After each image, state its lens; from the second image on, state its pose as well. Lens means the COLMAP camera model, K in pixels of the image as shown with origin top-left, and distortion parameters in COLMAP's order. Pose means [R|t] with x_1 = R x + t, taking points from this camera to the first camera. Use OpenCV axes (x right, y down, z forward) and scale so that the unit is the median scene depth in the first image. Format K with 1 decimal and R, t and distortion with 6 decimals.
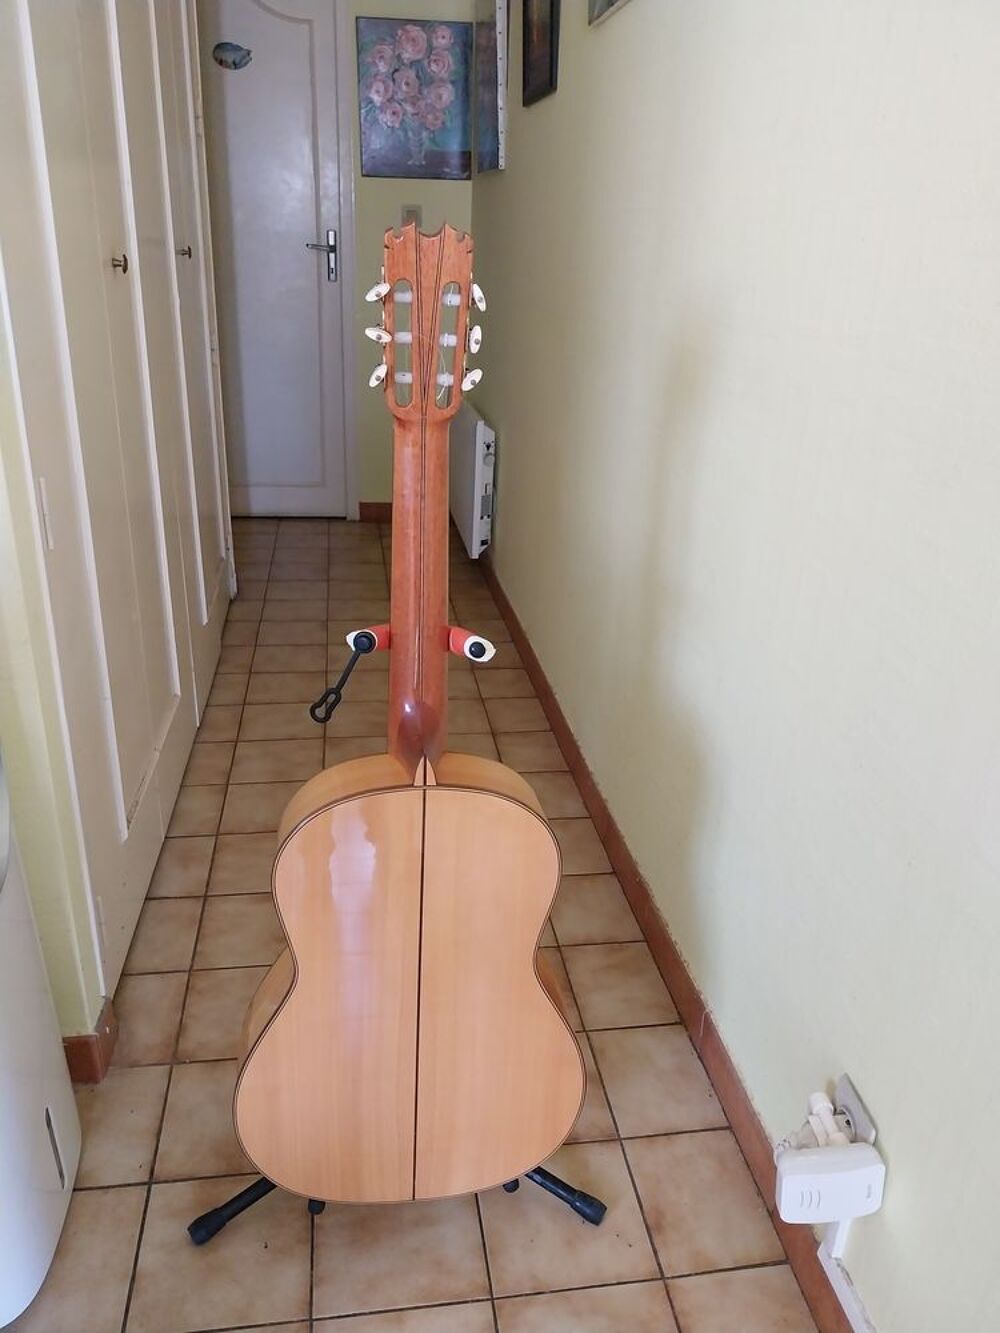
lens RADIAL K [[1021.7, 0, 504.0], [0, 1021.7, 682.2], [0, 0, 1]] dist [0.015601, -0.029332]
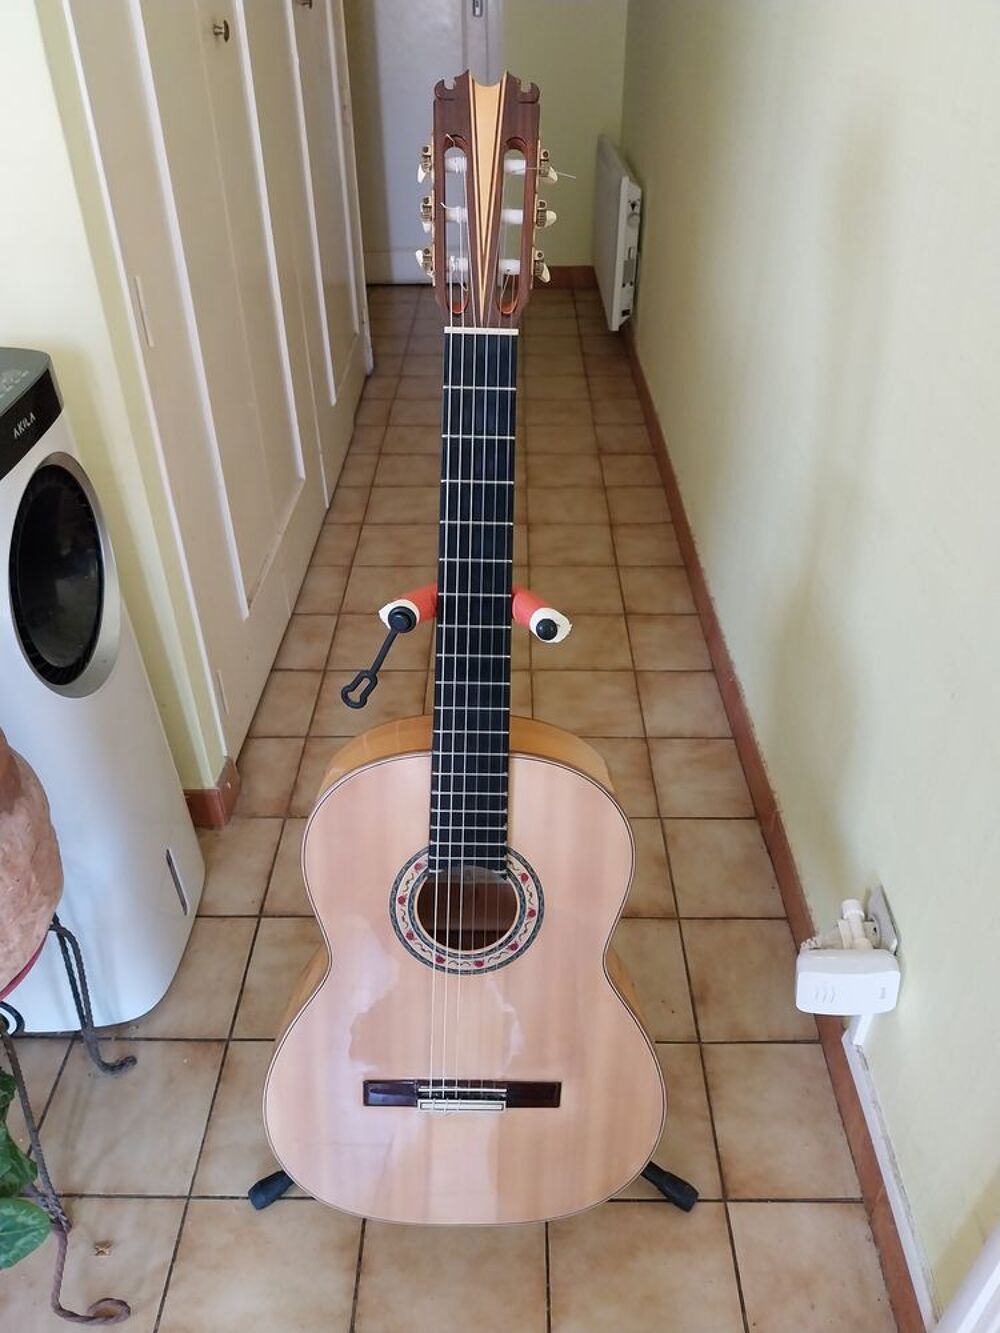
lens RADIAL K [[1021.7, 0, 502.8], [0, 1021.7, 665.5], [0, 0, 1]] dist [0.015601, -0.029332]
pose [[0.985462, 0.055696, -0.160507, 0.080960], [-0.021221, 0.977691, 0.208973, -0.030975], [0.168565, -0.202529, 0.964659, -0.011842]]
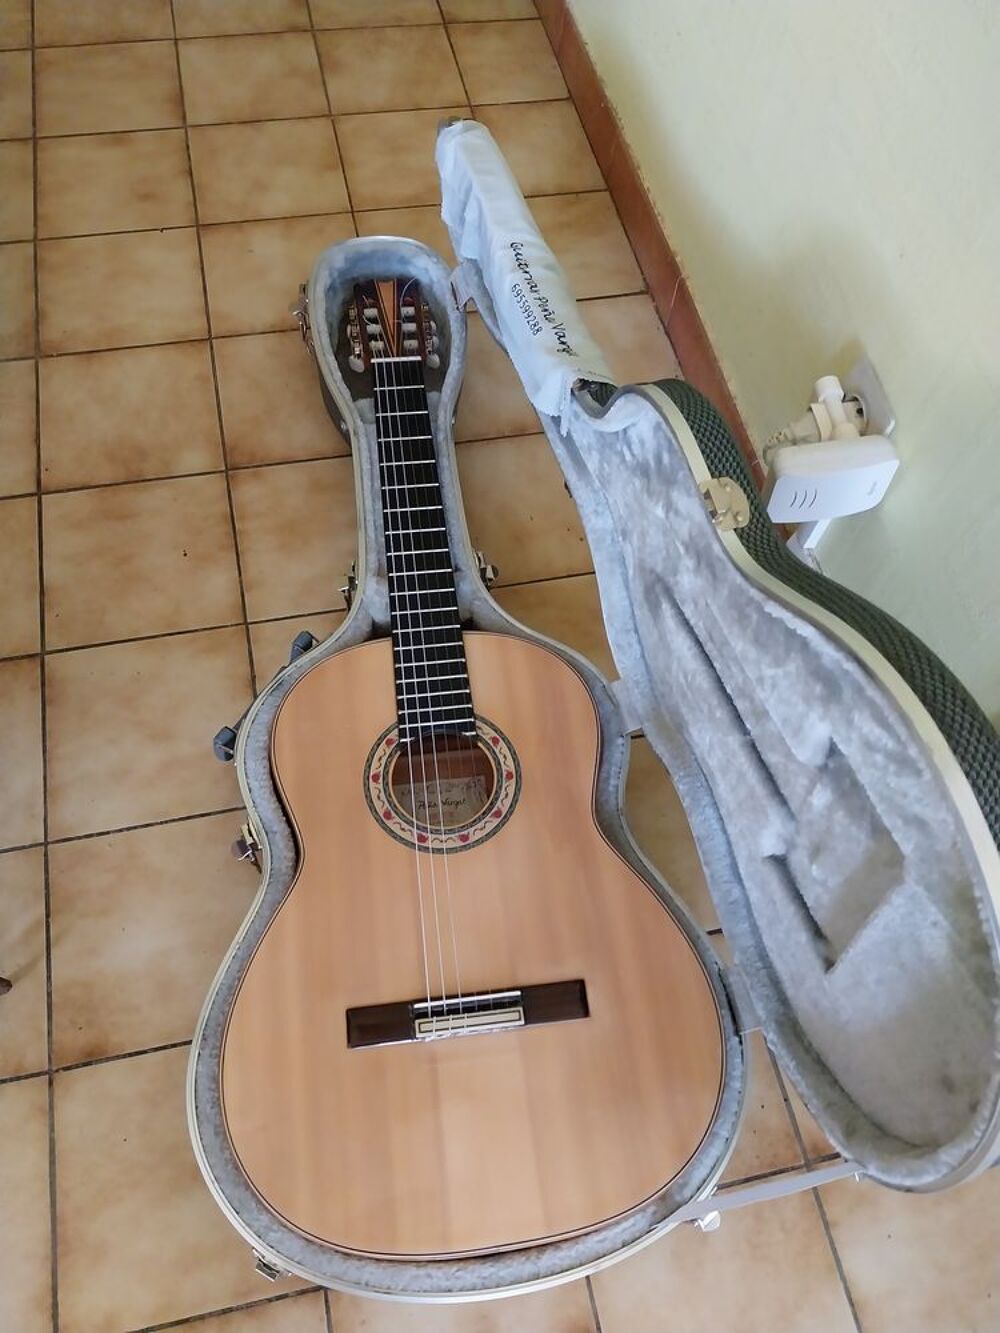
lens RADIAL K [[1021.7, 0, 493.8], [0, 1021.7, 657.7], [0, 0, 1]] dist [0.015601, -0.029332]
pose [[0.997769, -0.042832, 0.051207, -0.008434], [0.002055, 0.786382, 0.617737, 0.052342], [-0.066727, -0.616254, 0.784716, 0.173376]]
